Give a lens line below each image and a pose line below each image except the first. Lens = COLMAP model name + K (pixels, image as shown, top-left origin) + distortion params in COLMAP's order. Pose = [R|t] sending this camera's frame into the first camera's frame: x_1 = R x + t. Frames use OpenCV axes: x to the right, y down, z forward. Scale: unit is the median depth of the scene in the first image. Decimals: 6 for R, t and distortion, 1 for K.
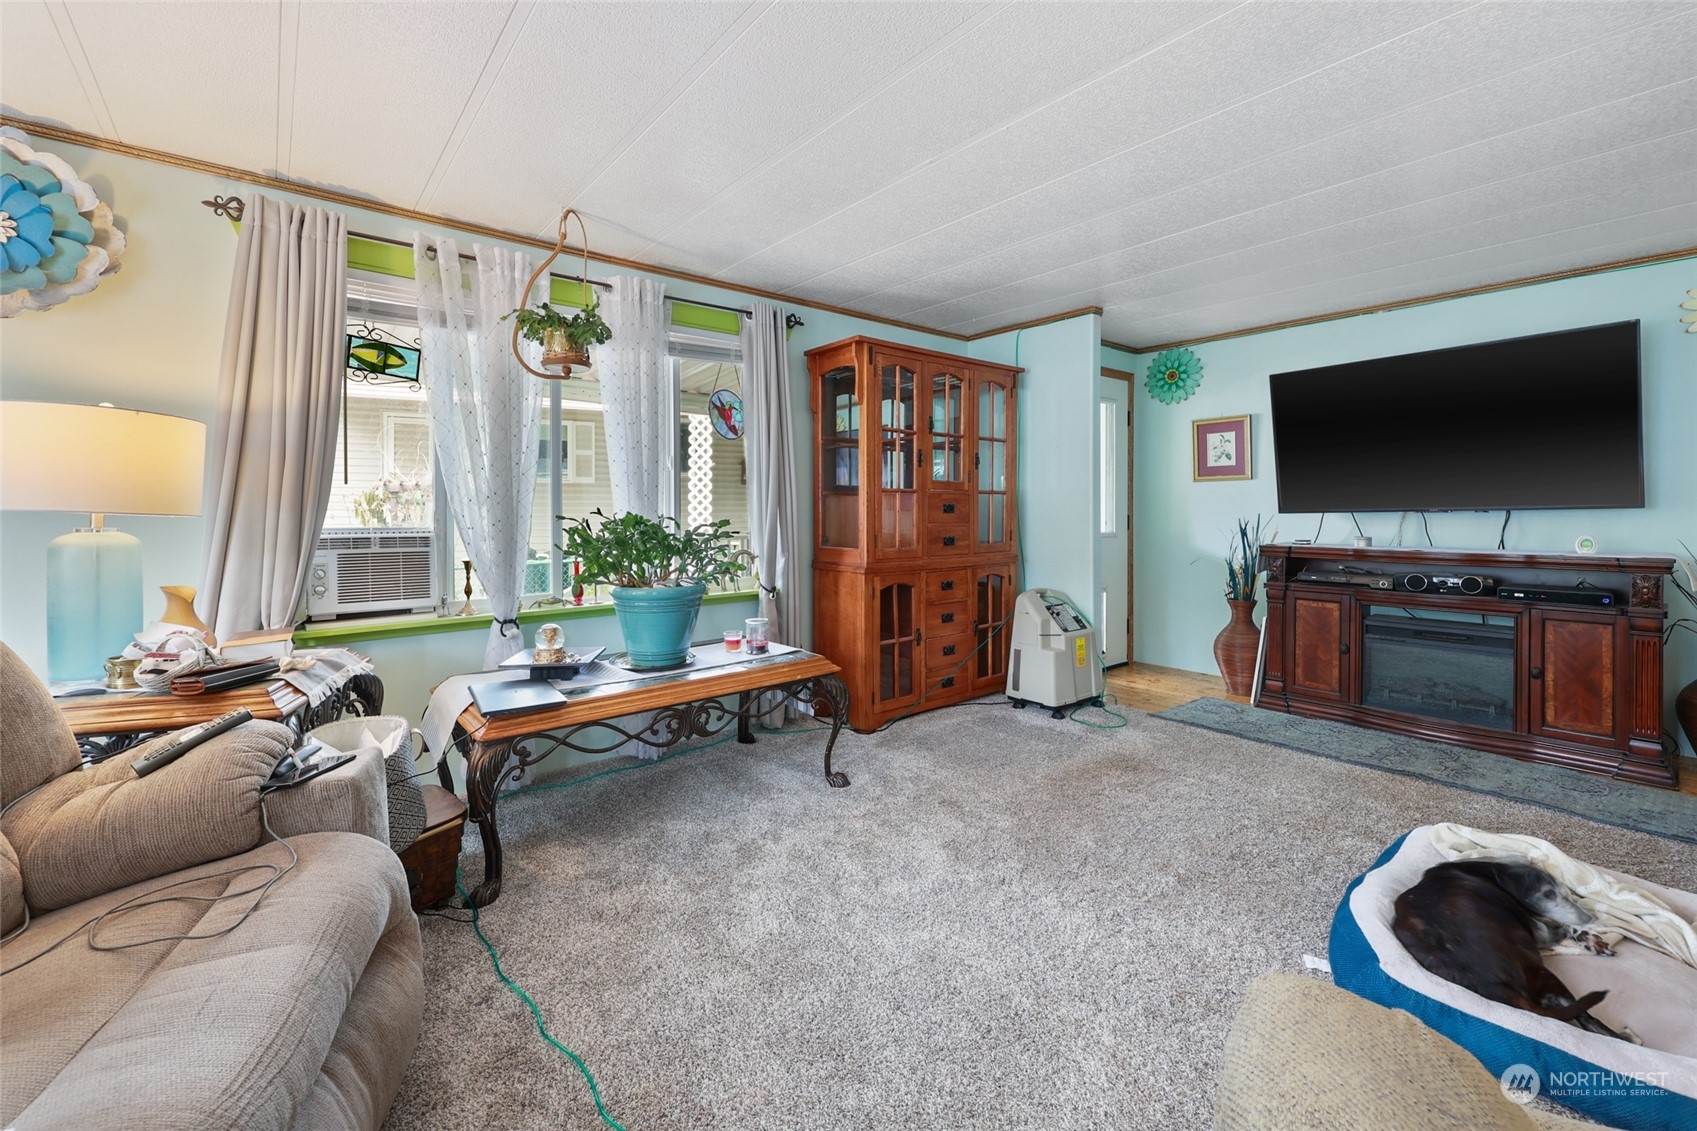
lens RADIAL K [[699.1, 0, 847.3], [0, 699.1, 507.6], [0, 0, 1]] dist [0.000034, 0.000010]
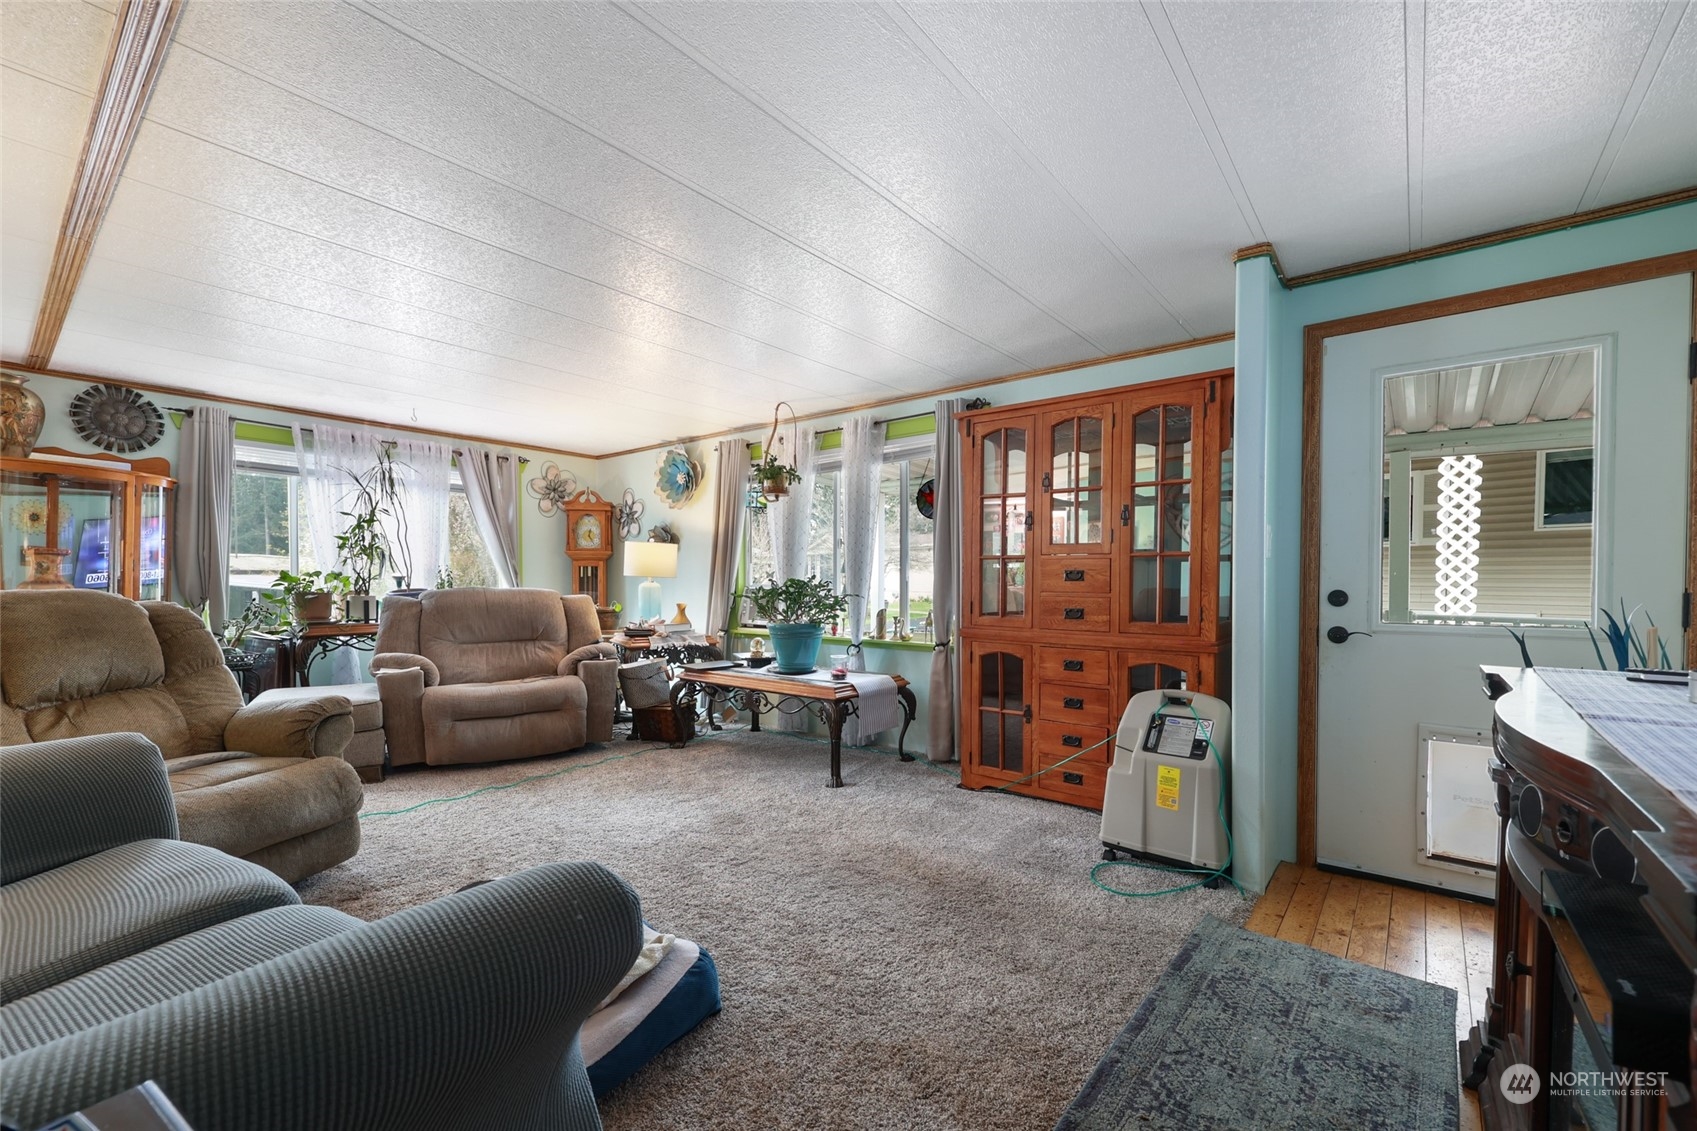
lens RADIAL K [[706.8, 0, 851.6], [0, 706.8, 590.4], [0, 0, 1]] dist [0.000118, 0.000042]
pose [[0.204394, 0.018019, -0.978723, 1.006294], [-0.003427, 0.999838, 0.017692, 0.005695], [0.978883, -0.000262, 0.204423, 0.600870]]
